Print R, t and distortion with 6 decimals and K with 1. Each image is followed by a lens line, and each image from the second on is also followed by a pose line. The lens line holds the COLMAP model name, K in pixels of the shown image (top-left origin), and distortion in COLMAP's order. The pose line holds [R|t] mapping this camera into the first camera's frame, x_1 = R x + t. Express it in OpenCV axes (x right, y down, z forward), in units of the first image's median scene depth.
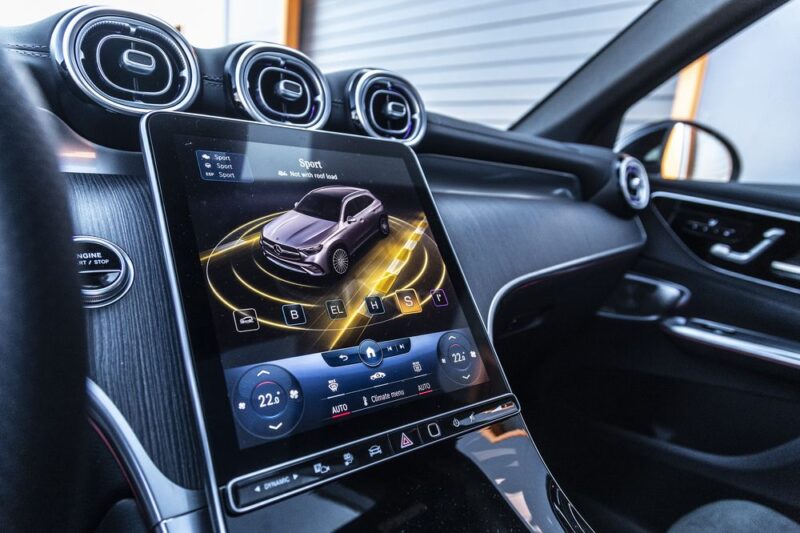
lens RADIAL K [[552.1, 0, 400.0], [0, 552.1, 266.5], [0, 0, 1]] dist [0.038557, -0.000337]
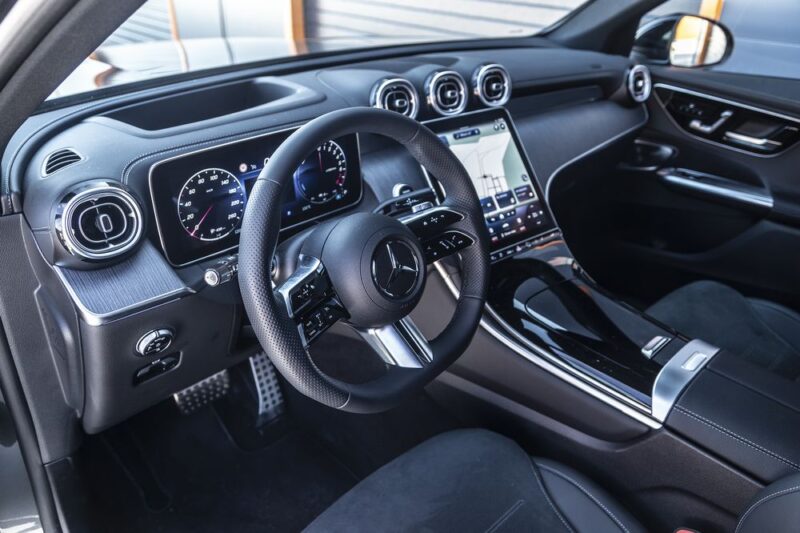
lens RADIAL K [[619.2, 0, 400.0], [0, 619.2, 266.5], [0, 0, 1]] dist [0.004753, 0.001882]
pose [[0.996647, -0.059963, -0.055675, -0.159439], [0.073216, 0.957319, 0.279606, -0.192789], [0.036532, -0.282744, 0.958499, -0.767234]]
